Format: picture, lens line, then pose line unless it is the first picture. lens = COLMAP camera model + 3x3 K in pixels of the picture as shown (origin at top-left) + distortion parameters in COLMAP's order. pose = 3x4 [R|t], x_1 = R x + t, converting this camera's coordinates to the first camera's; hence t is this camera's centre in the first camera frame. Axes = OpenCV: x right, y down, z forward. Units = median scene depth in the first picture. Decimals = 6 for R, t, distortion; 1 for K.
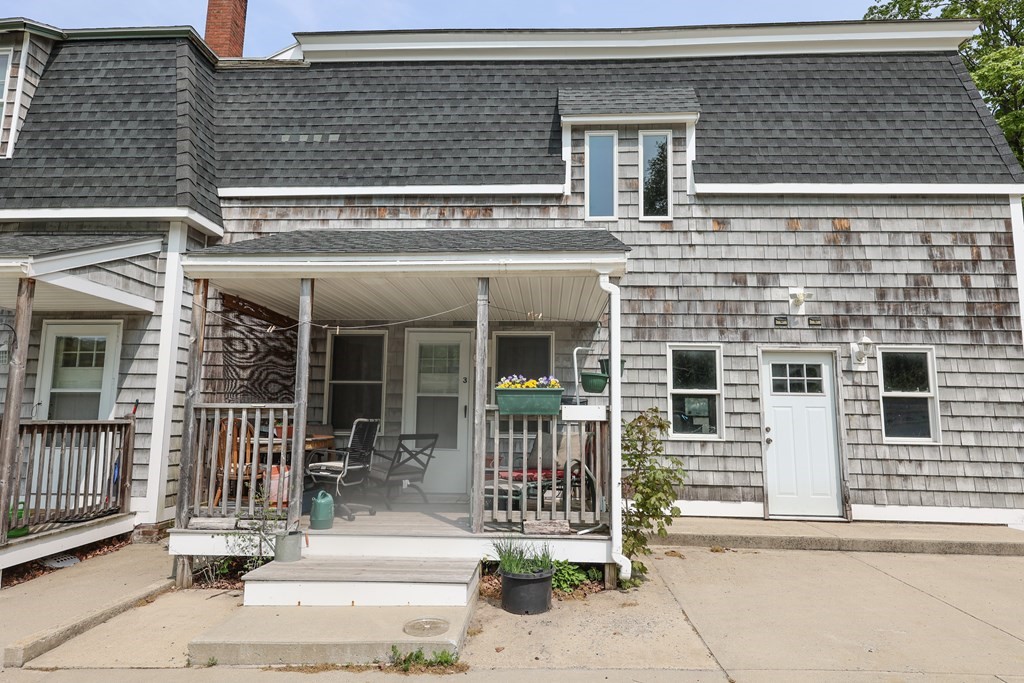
lens RADIAL K [[597.1, 0, 516.1], [0, 597.1, 360.5], [0, 0, 1]] dist [-0.006984, 0.001700]
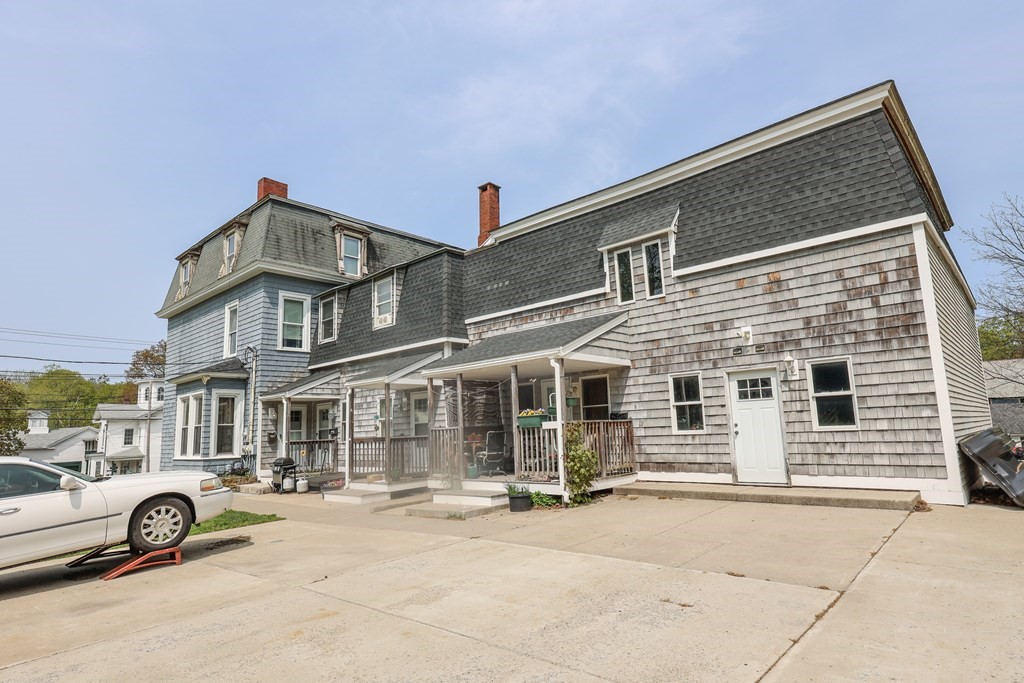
lens RADIAL K [[597.1, 0, 516.1], [0, 597.1, 360.5], [0, 0, 1]] dist [-0.006984, 0.001700]
pose [[0.759349, -0.120621, -0.639406, 0.968745], [0.115261, 0.992063, -0.050266, -0.031909], [0.640394, -0.035529, 0.767224, -0.481494]]
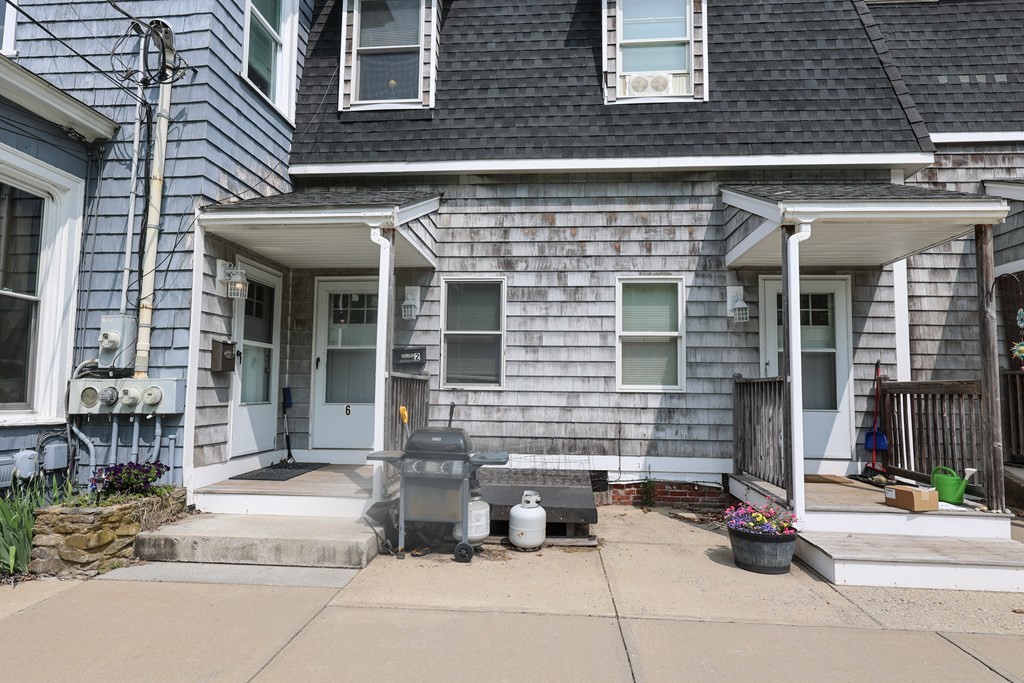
lens RADIAL K [[586.1, 0, 510.8], [0, 586.1, 340.7], [0, 0, 1]] dist [-0.006941, -0.001263]
pose [[0.999658, -0.001395, -0.026098, -1.124025], [0.002517, 0.999071, 0.043019, -0.005823], [0.026014, -0.043070, 0.998733, 0.059717]]
